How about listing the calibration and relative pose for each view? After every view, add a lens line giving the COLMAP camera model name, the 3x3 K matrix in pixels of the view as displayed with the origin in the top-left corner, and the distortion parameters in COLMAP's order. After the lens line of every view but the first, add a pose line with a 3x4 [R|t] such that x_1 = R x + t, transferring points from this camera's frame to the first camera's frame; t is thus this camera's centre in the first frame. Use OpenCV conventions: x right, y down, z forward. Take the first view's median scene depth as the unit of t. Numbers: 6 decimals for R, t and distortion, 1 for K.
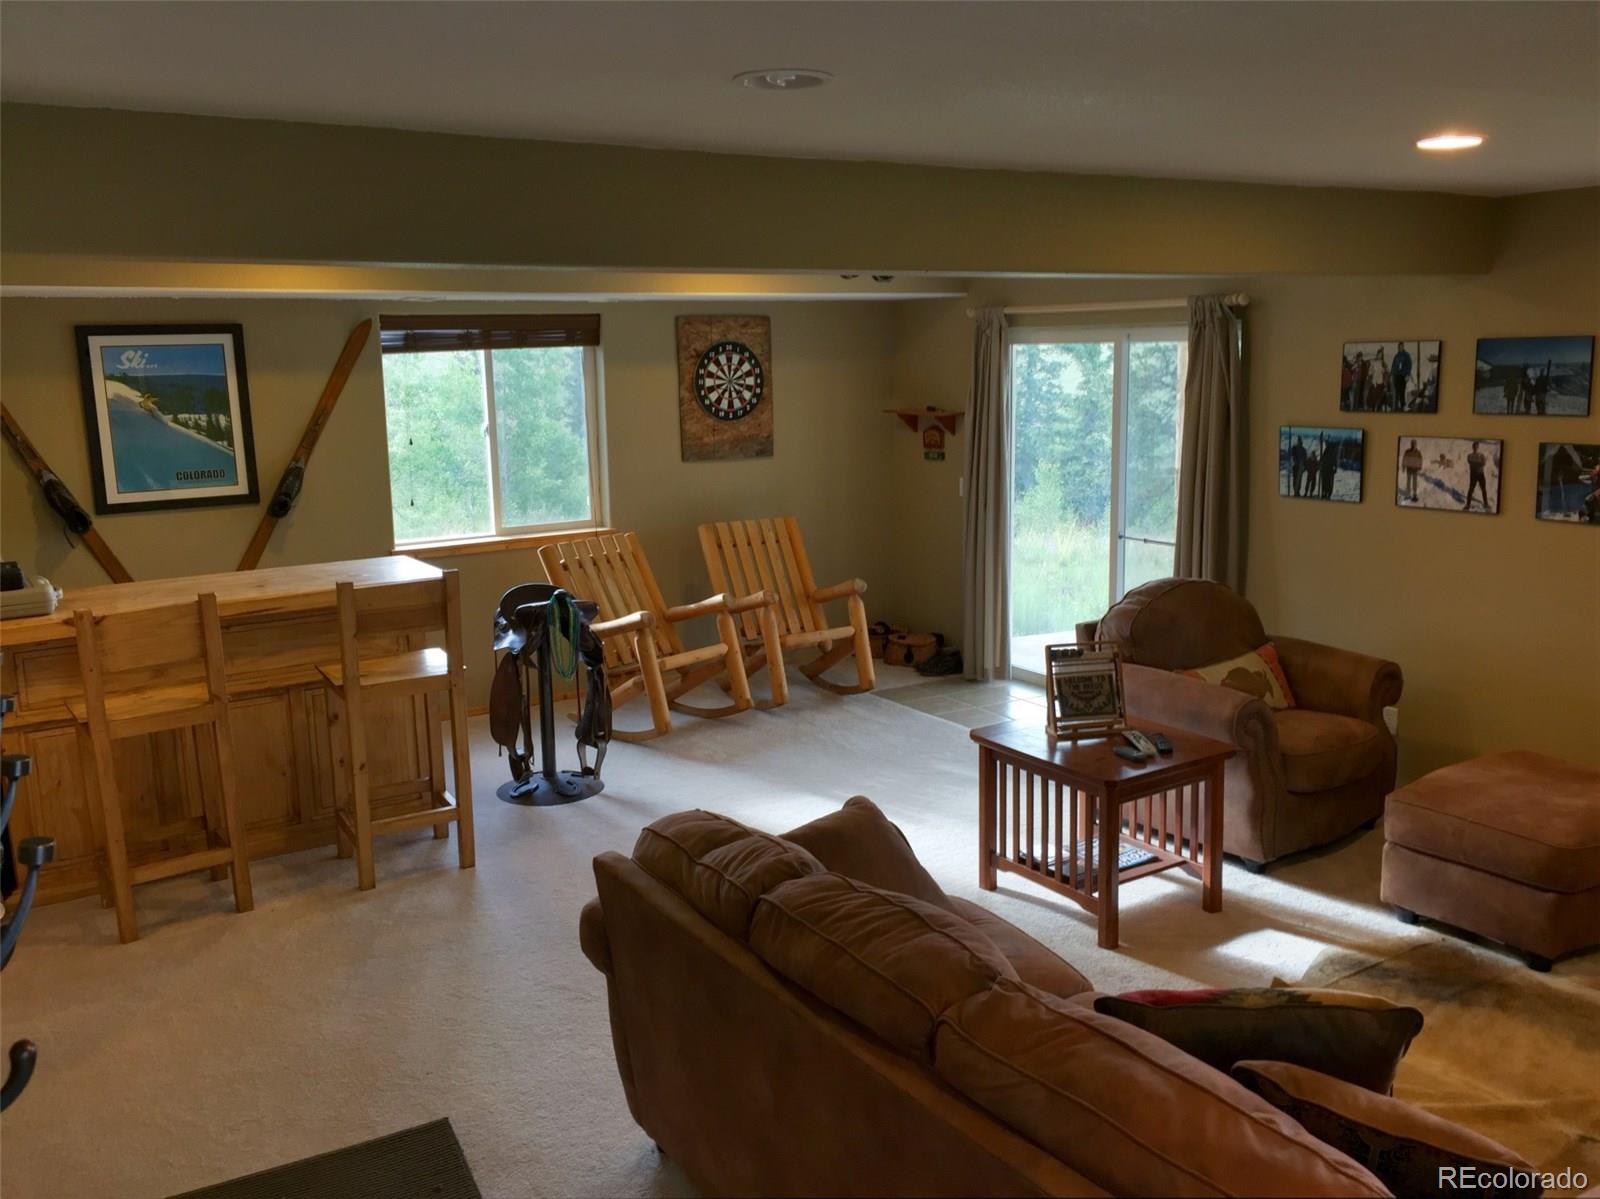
lens RADIAL K [[1371.5, 0, 797.0], [0, 1371.5, 596.3], [0, 0, 1]] dist [0.061321, -0.037131]
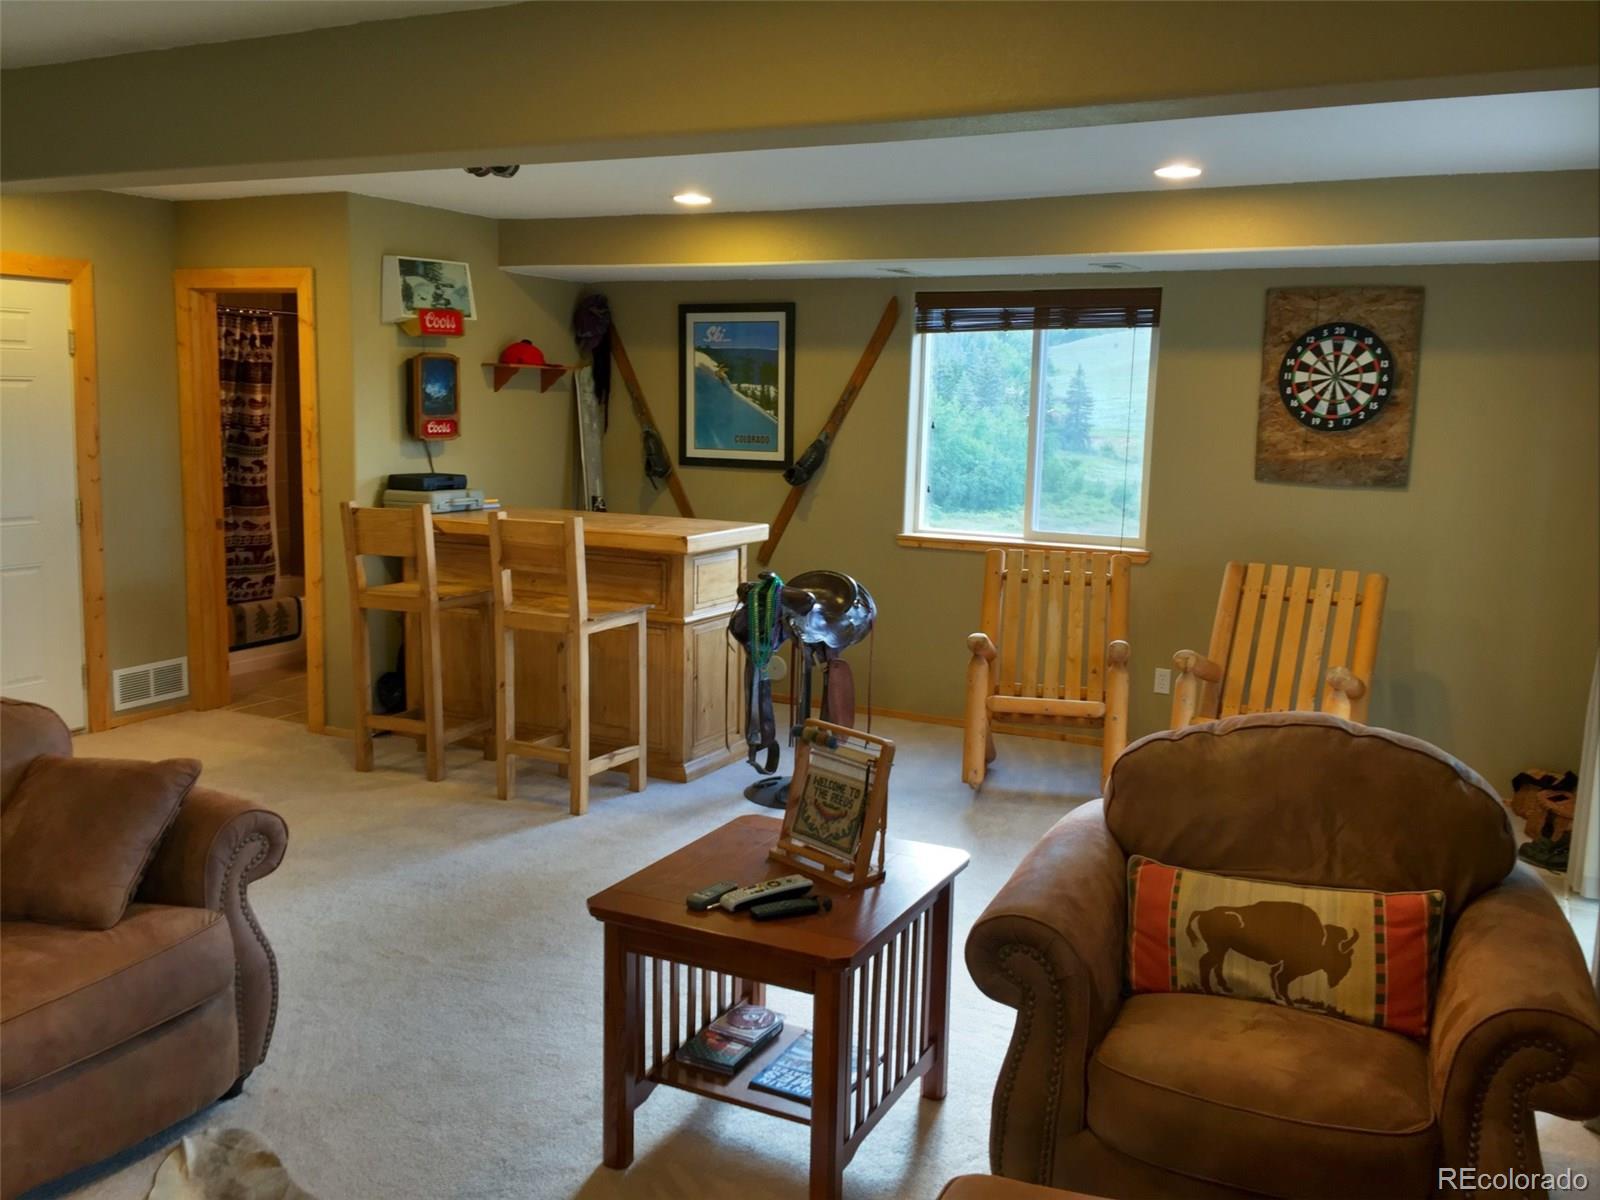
lens RADIAL K [[1371.5, 0, 796.4], [0, 1371.5, 598.5], [0, 0, 1]] dist [0.061321, -0.037131]
pose [[0.502242, 0.161424, -0.849527, 0.559901], [-0.188610, 0.979218, 0.074561, -0.053586], [0.843907, 0.122782, 0.522250, 0.490004]]
